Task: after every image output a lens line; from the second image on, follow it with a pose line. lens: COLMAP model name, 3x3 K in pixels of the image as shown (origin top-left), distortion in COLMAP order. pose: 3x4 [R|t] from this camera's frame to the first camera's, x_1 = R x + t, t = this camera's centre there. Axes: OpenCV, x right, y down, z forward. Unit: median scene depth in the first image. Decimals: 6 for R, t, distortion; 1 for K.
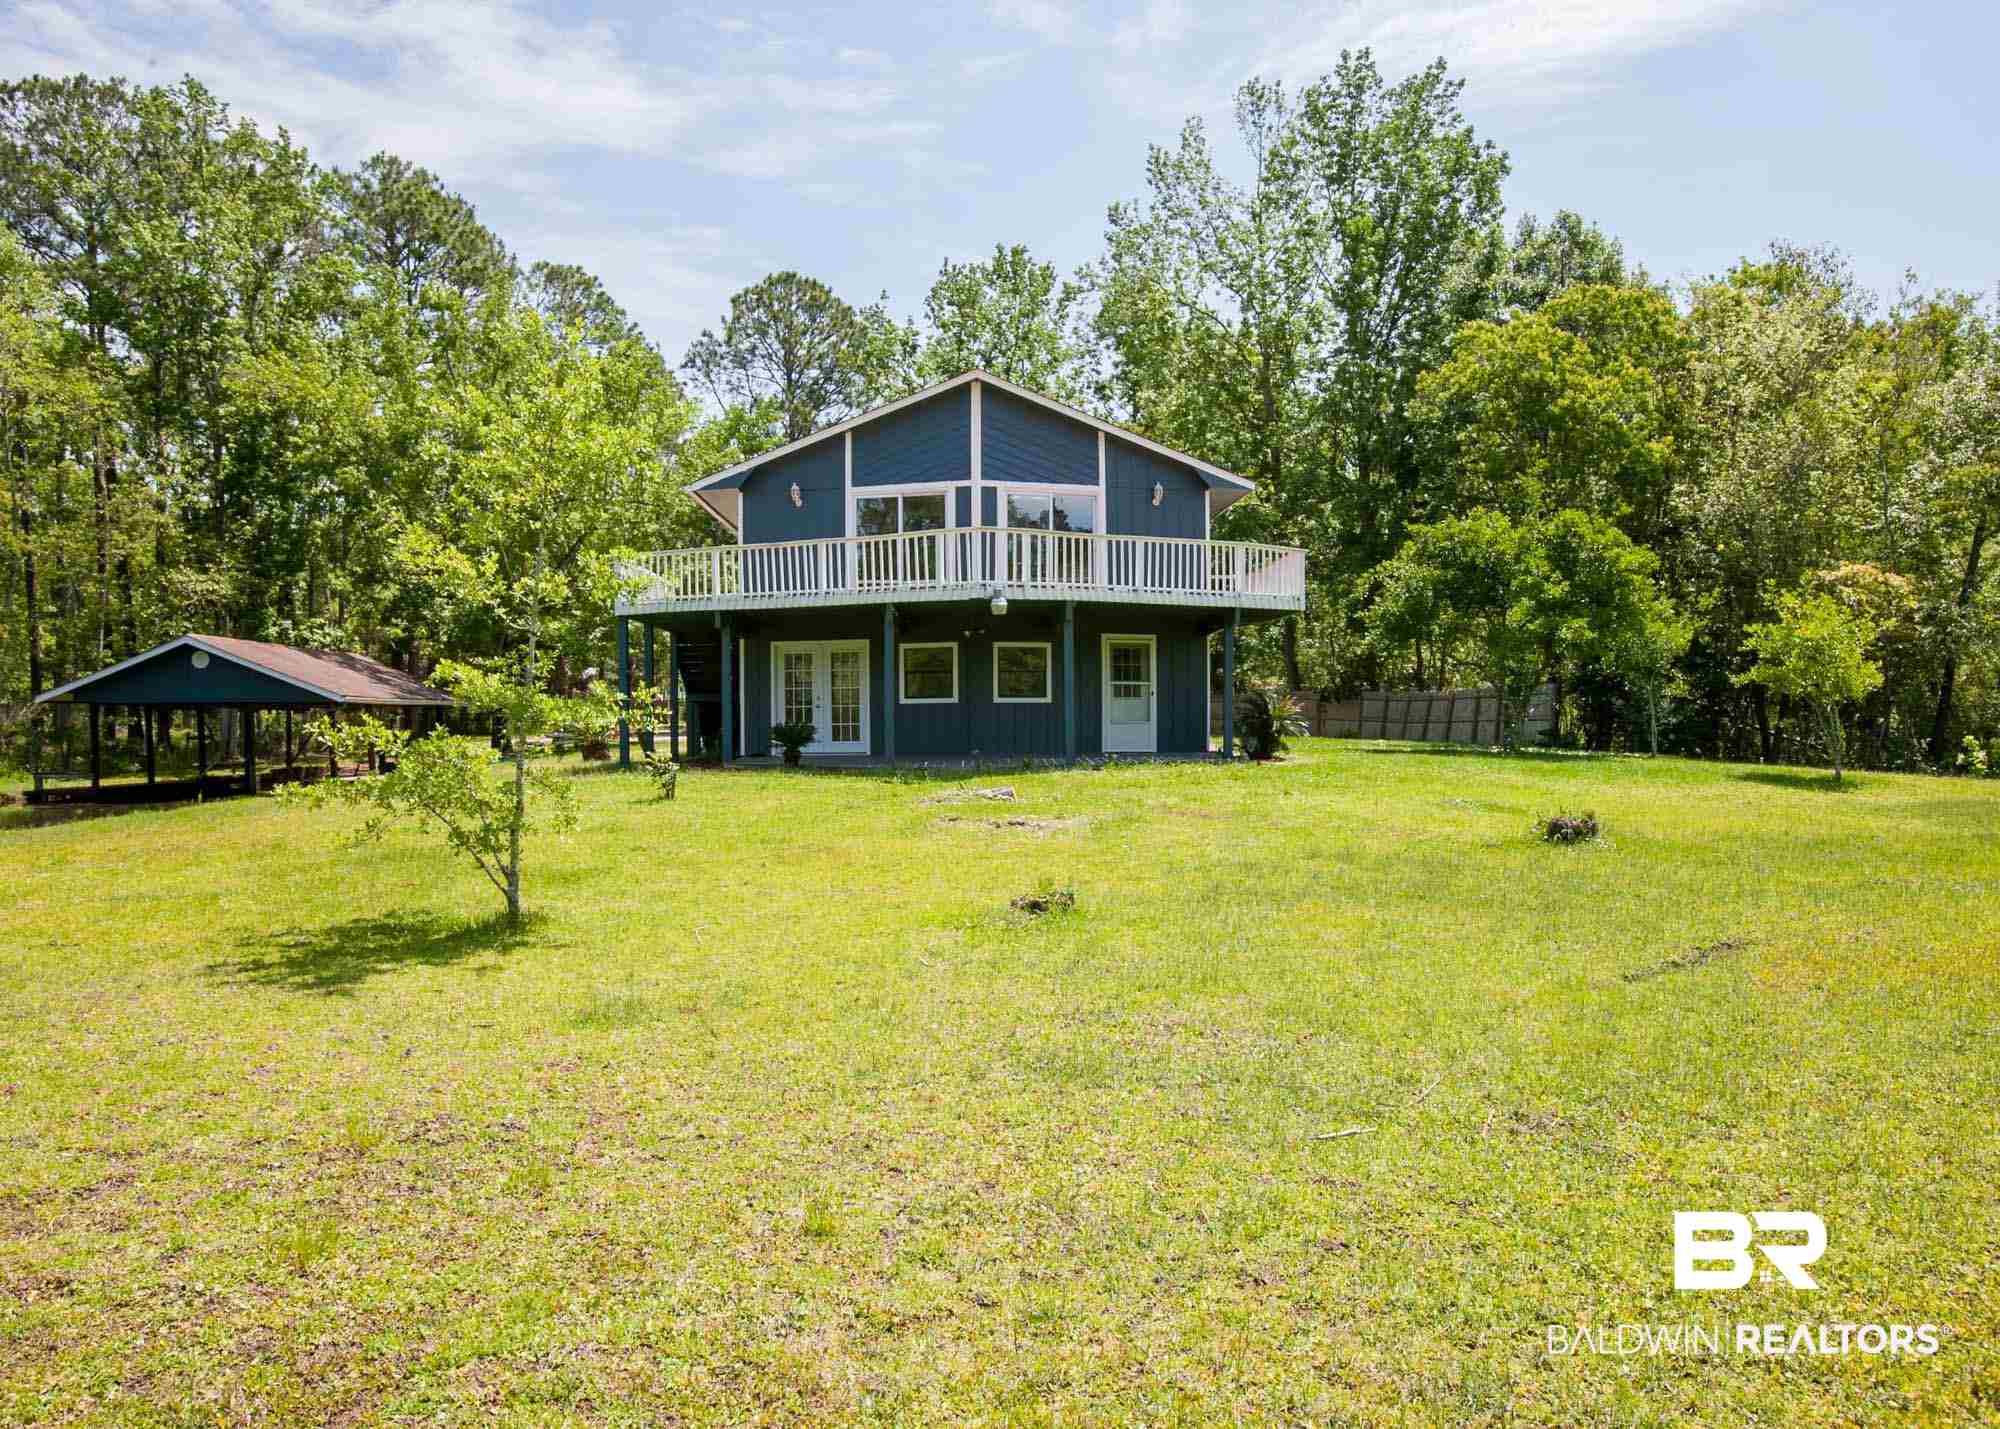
lens RADIAL K [[1468.6, 0, 1000.0], [0, 1468.6, 714.5], [0, 0, 1]] dist [-0.026790, 0.003659]
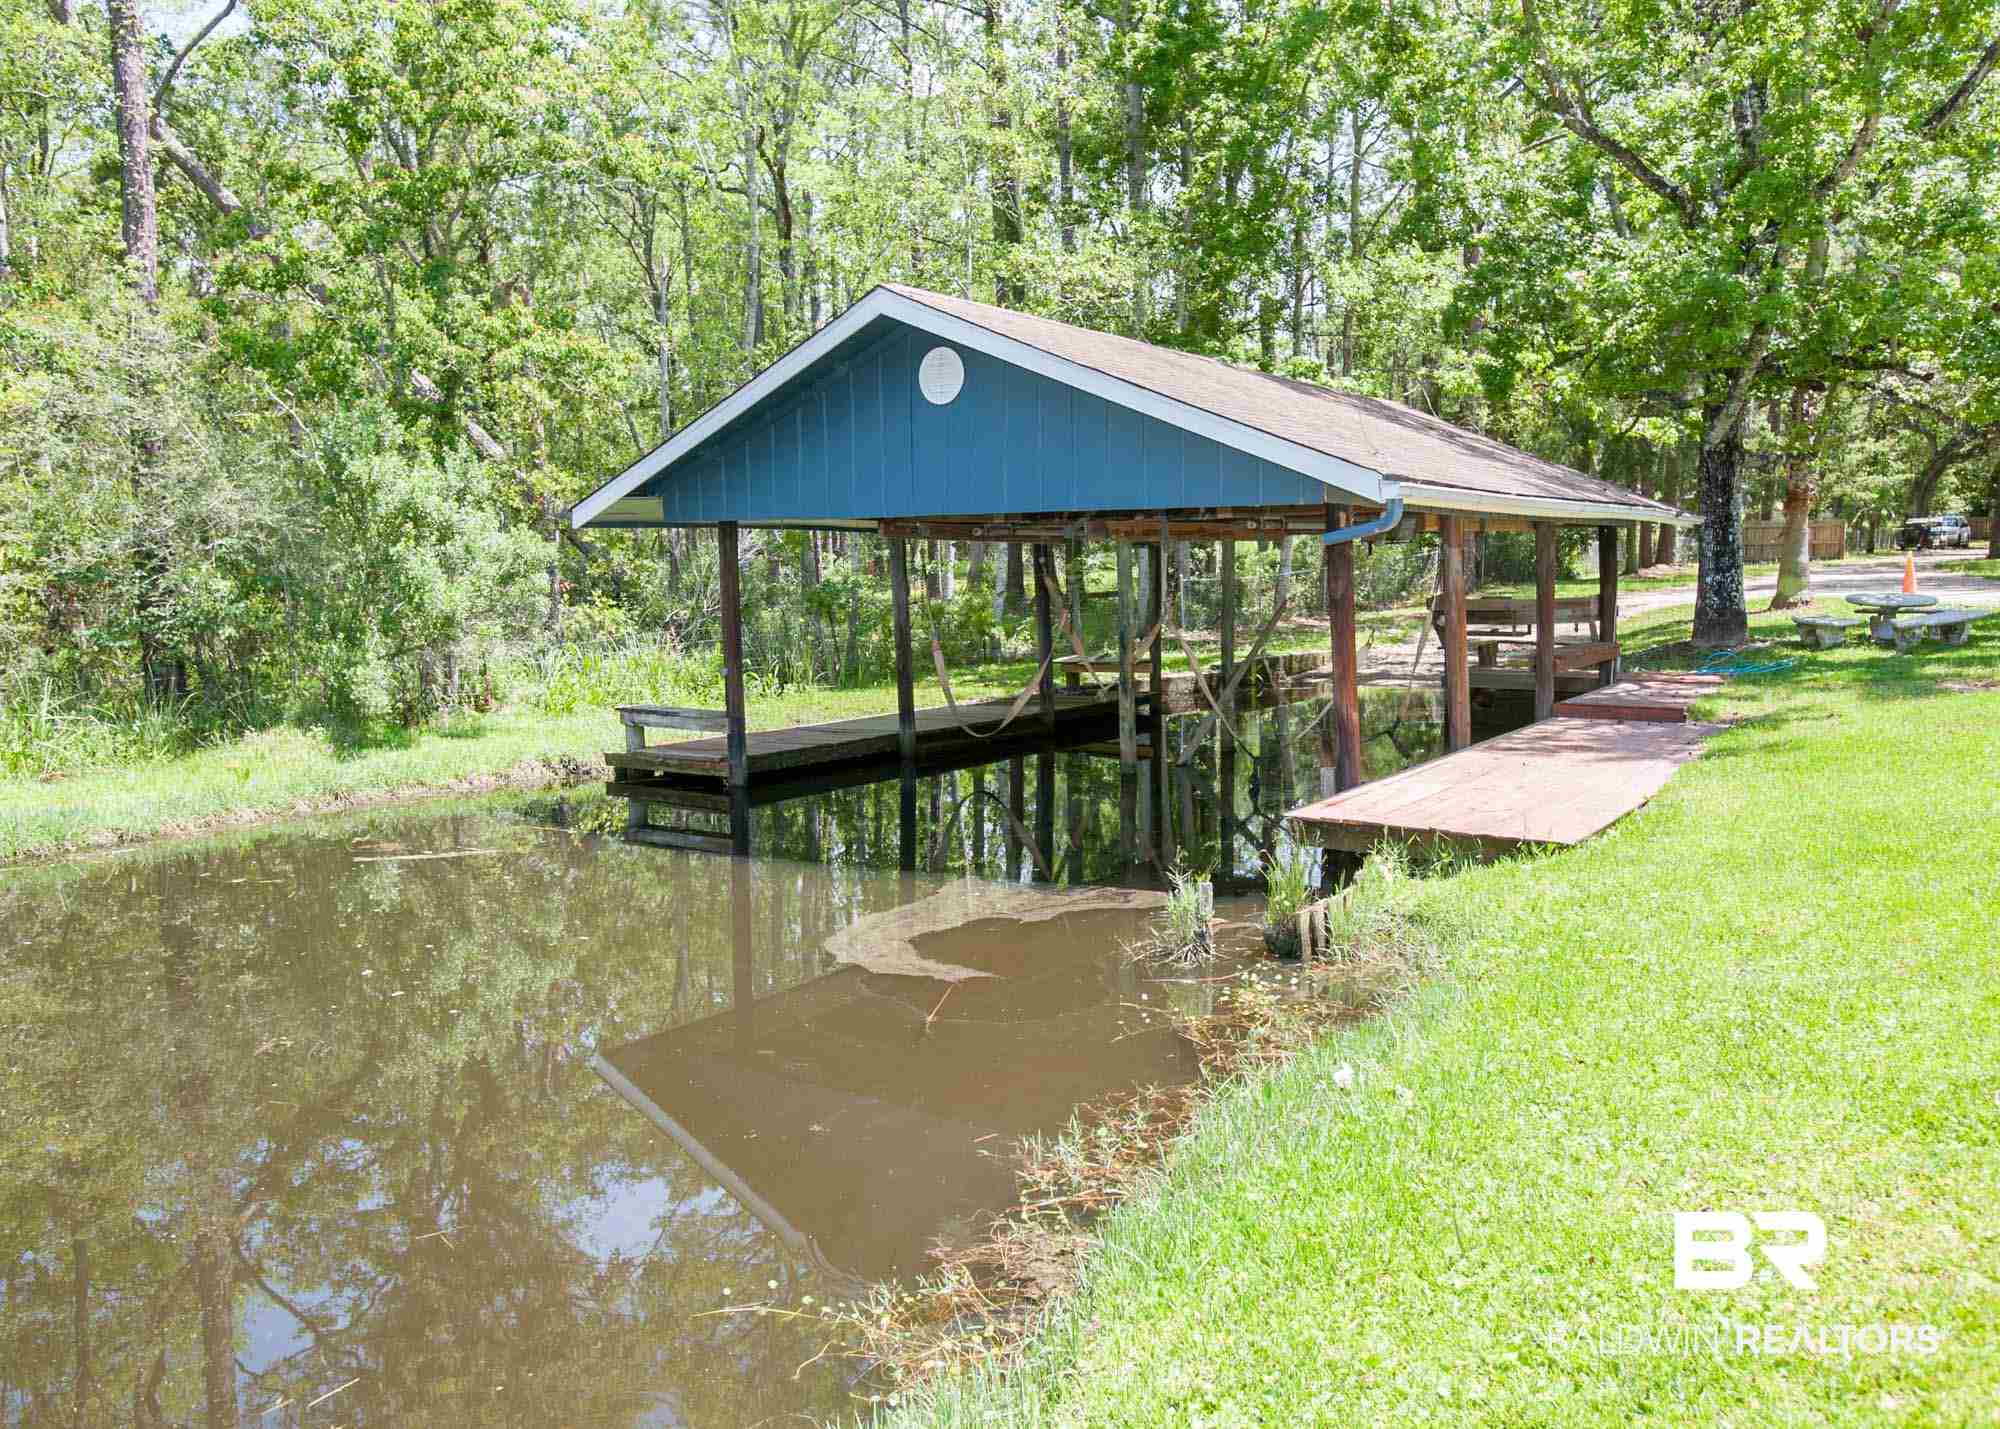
lens RADIAL K [[1468.6, 0, 1000.0], [0, 1468.6, 714.5], [0, 0, 1]] dist [-0.026790, 0.003659]
pose [[0.796367, 0.062727, -0.601553, -0.374640], [0.007467, 0.993512, 0.113483, -0.001357], [0.604768, -0.094866, 0.790731, 0.811439]]
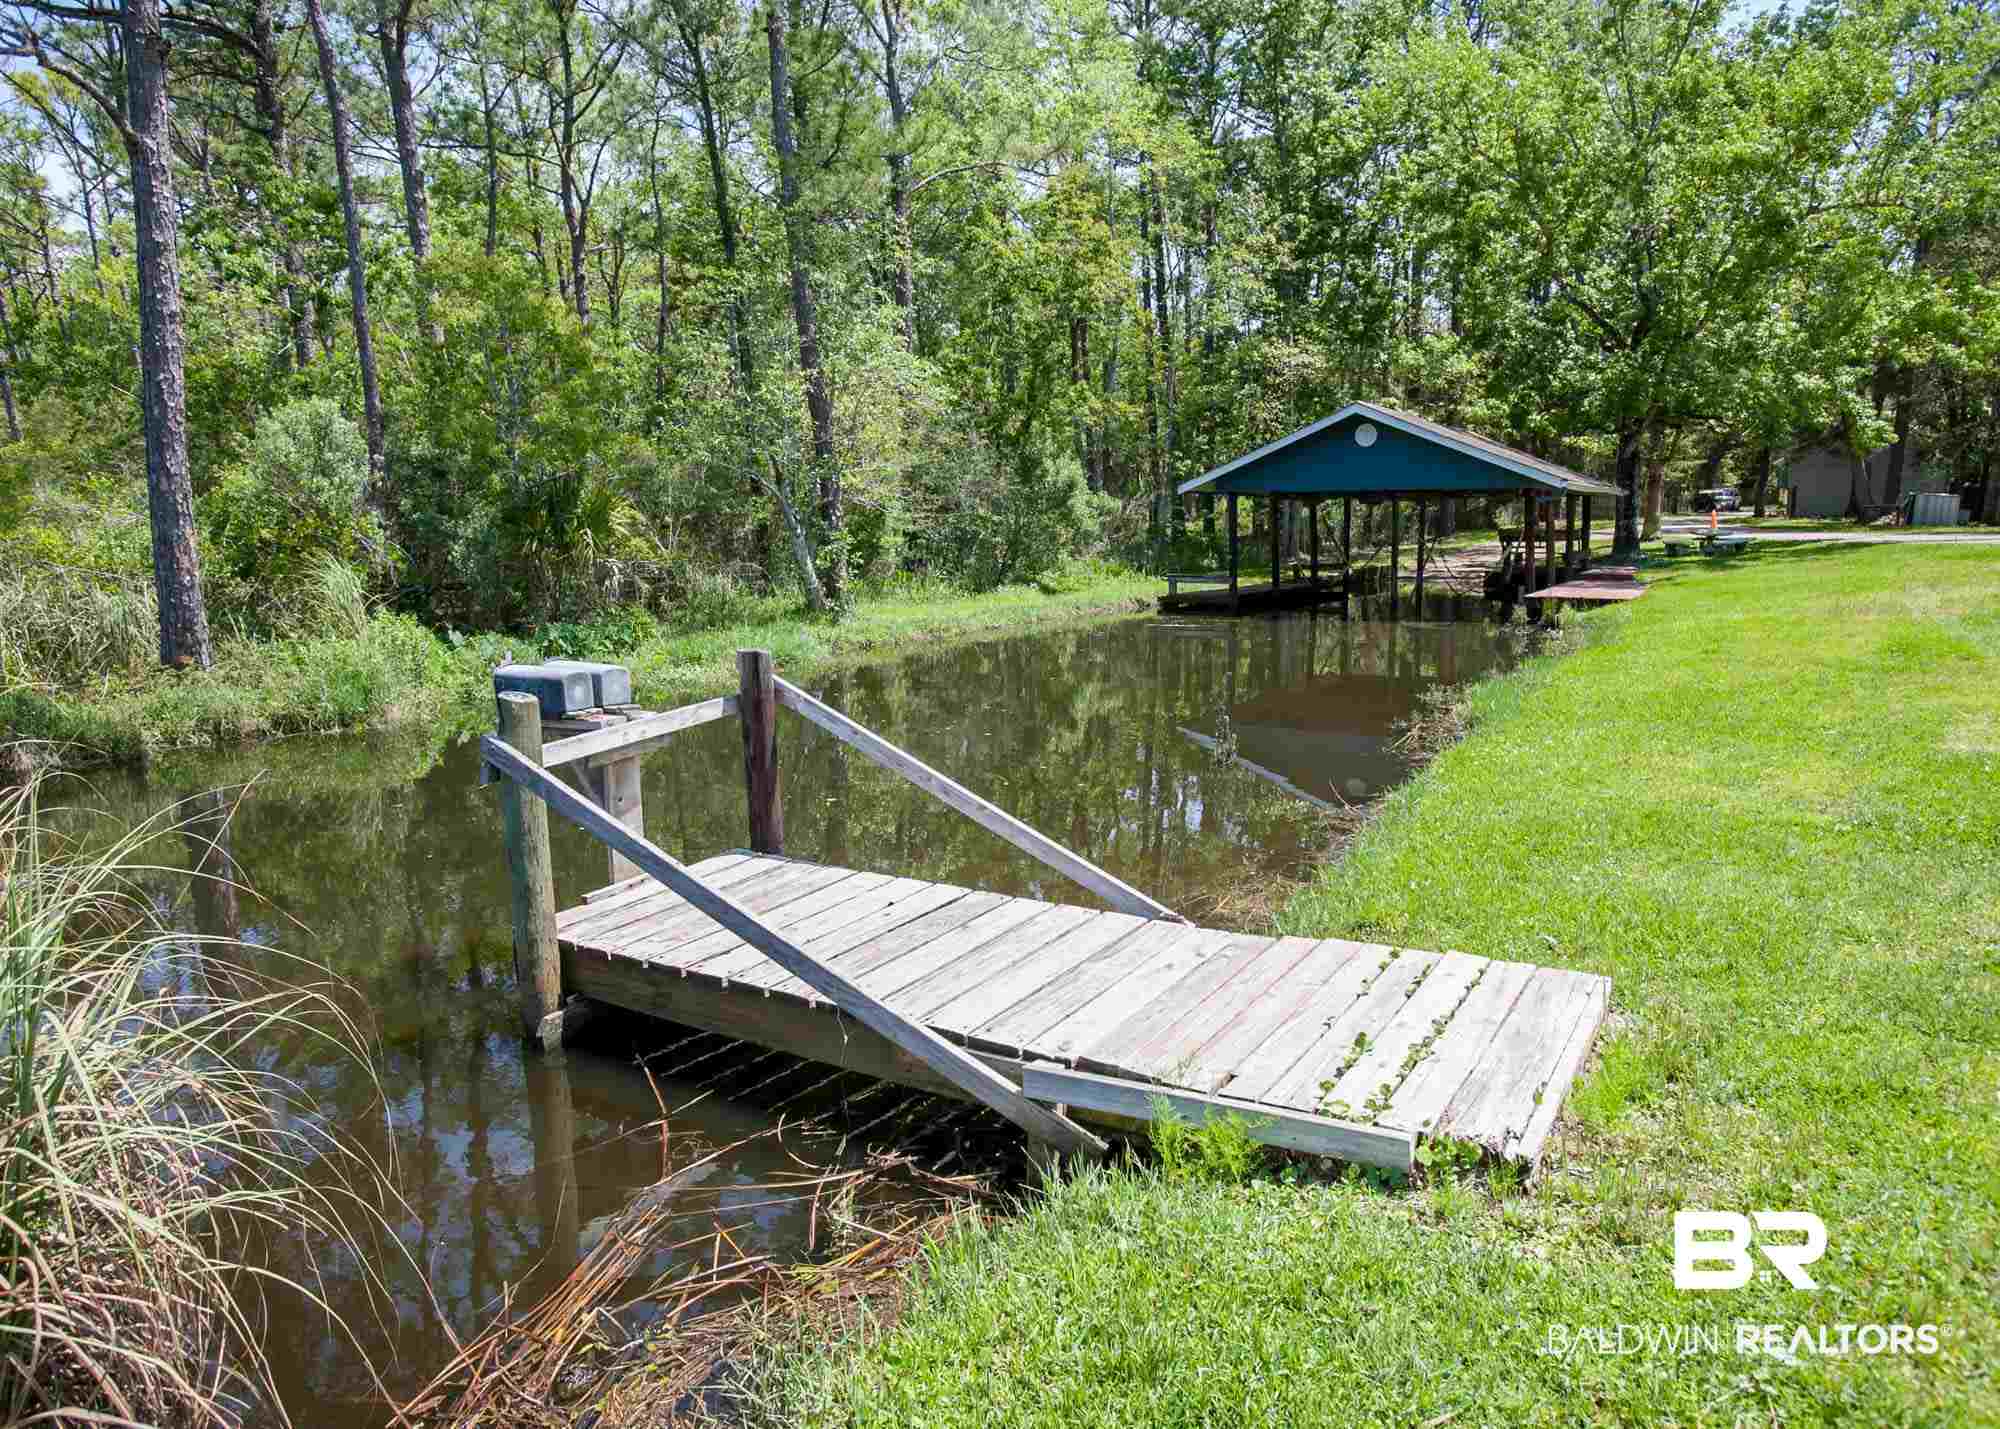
lens RADIAL K [[1229.8, 0, 1025.7], [0, 1229.8, 709.8], [0, 0, 1]] dist [-0.001577, 0.001827]
pose [[0.835317, 0.087938, -0.542691, -0.354148], [0.001356, 0.986792, 0.161987, 0.000598], [0.549768, -0.136046, 0.824164, 0.358932]]
